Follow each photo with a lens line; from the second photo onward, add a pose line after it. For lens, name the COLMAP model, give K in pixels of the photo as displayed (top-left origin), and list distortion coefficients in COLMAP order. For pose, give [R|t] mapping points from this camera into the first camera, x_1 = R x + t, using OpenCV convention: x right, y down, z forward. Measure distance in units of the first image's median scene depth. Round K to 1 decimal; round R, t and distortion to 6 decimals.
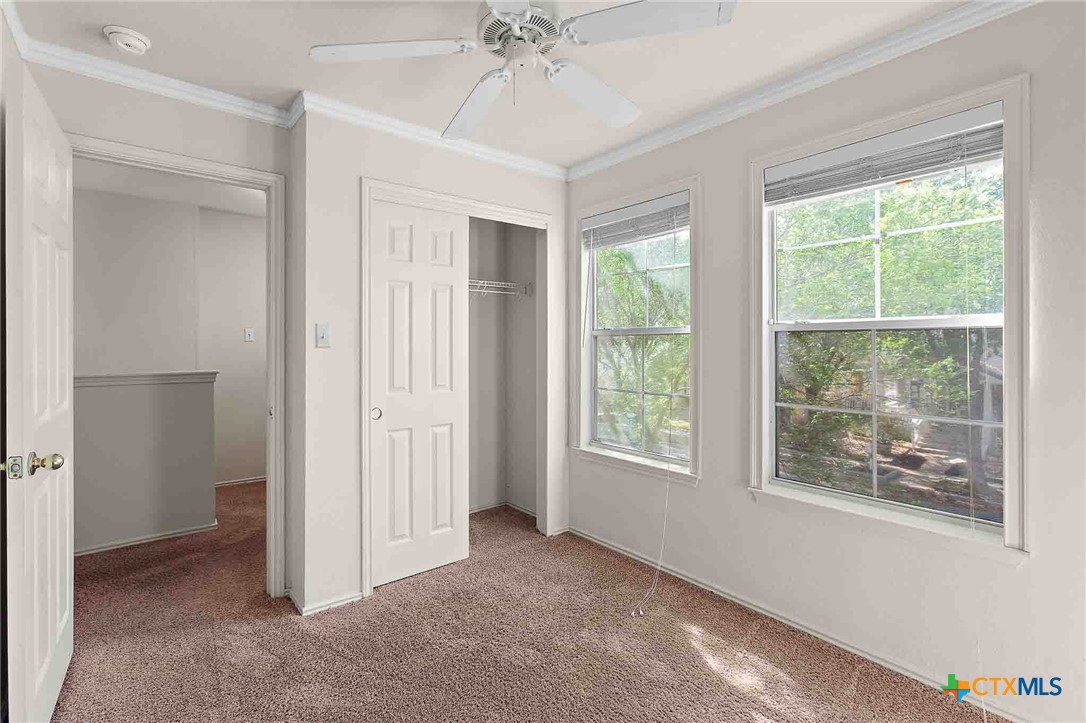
lens RADIAL K [[502.3, 0, 538.6], [0, 502.3, 342.7], [0, 0, 1]] dist [0.001204, 0.000225]
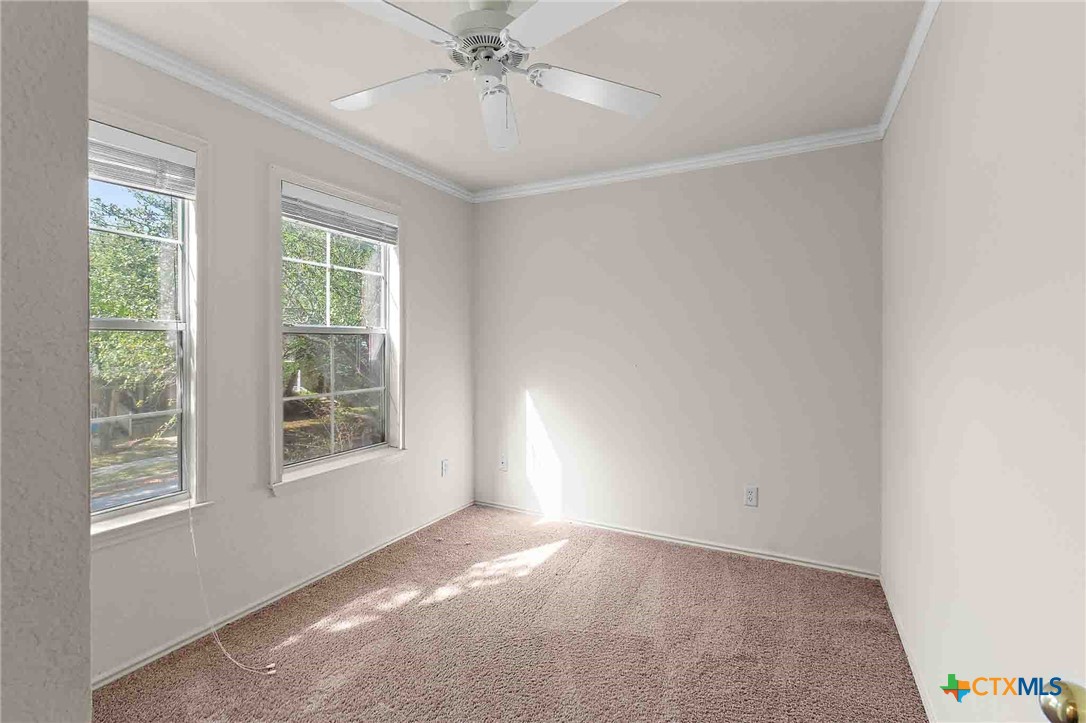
lens RADIAL K [[486.6, 0, 525.2], [0, 486.6, 333.7], [0, 0, 1]] dist [0.000188, 0.000048]
pose [[-0.365816, 0.017855, 0.930516, -0.681366], [-0.003978, 0.999777, -0.020748, 0.000542], [-0.930679, -0.011292, -0.365663, 0.869627]]
